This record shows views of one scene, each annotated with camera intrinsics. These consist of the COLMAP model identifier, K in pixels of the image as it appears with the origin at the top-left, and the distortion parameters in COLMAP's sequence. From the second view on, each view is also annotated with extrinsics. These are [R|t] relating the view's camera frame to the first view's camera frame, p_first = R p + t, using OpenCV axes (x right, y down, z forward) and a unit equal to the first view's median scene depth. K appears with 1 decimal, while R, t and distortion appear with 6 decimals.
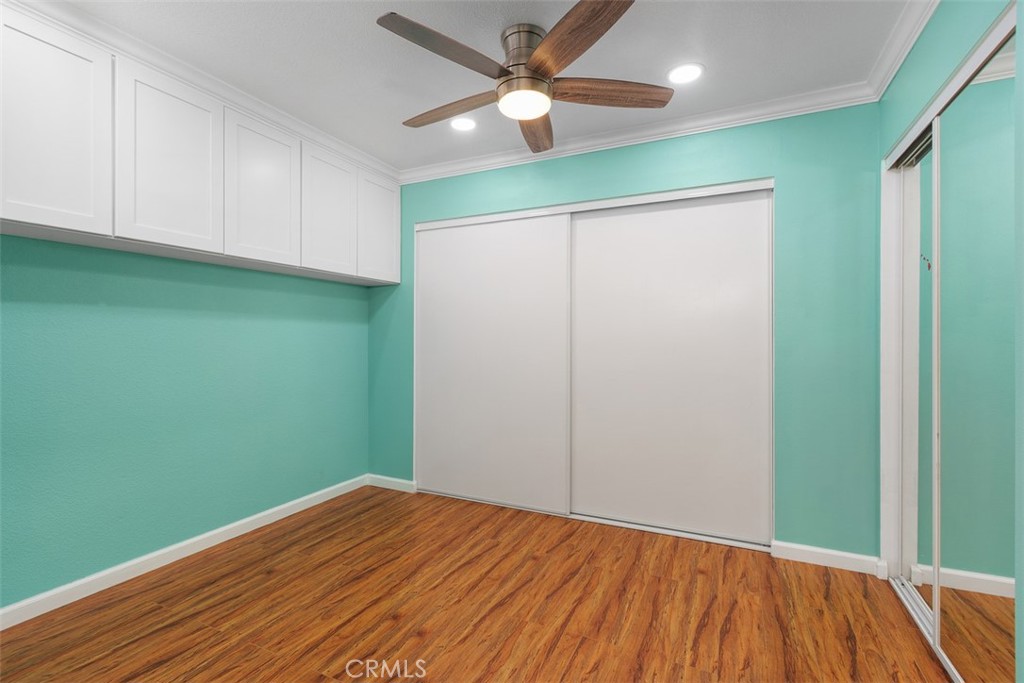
lens RADIAL K [[466.4, 0, 512.0], [0, 466.4, 341.5], [0, 0, 1]] dist [0.003569, 0.000078]
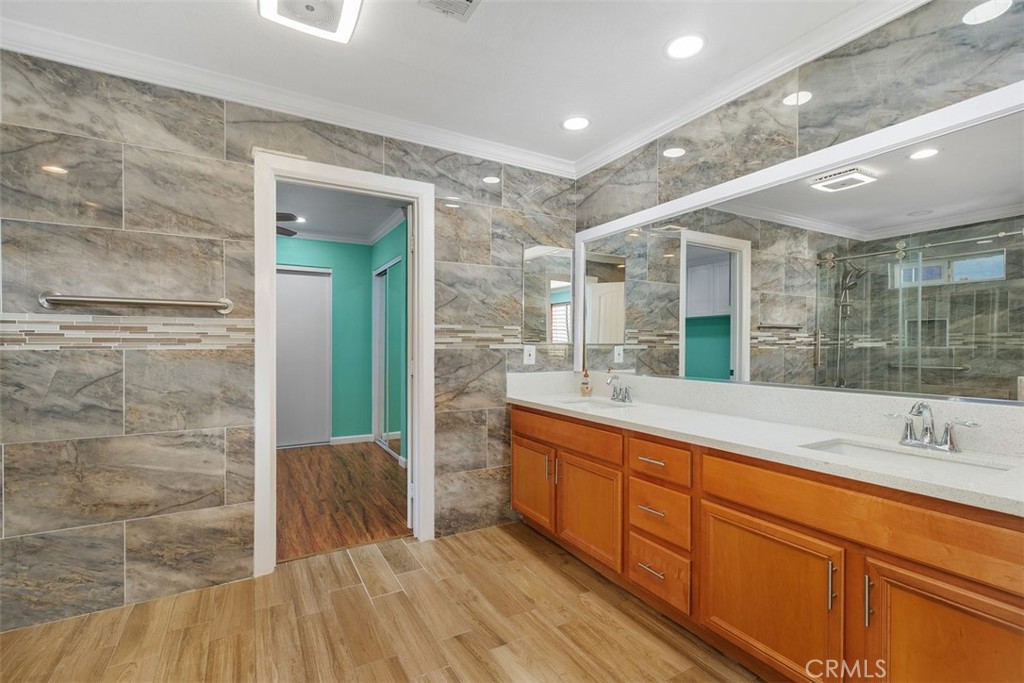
lens RADIAL K [[466.4, 0, 512.0], [0, 466.4, 341.5], [0, 0, 1]] dist [0.003569, 0.000078]
pose [[0.578255, 0.009761, 0.815798, -0.776715], [-0.000893, 0.999935, -0.011332, 0.006597], [-0.815856, 0.005824, 0.578226, -1.001184]]
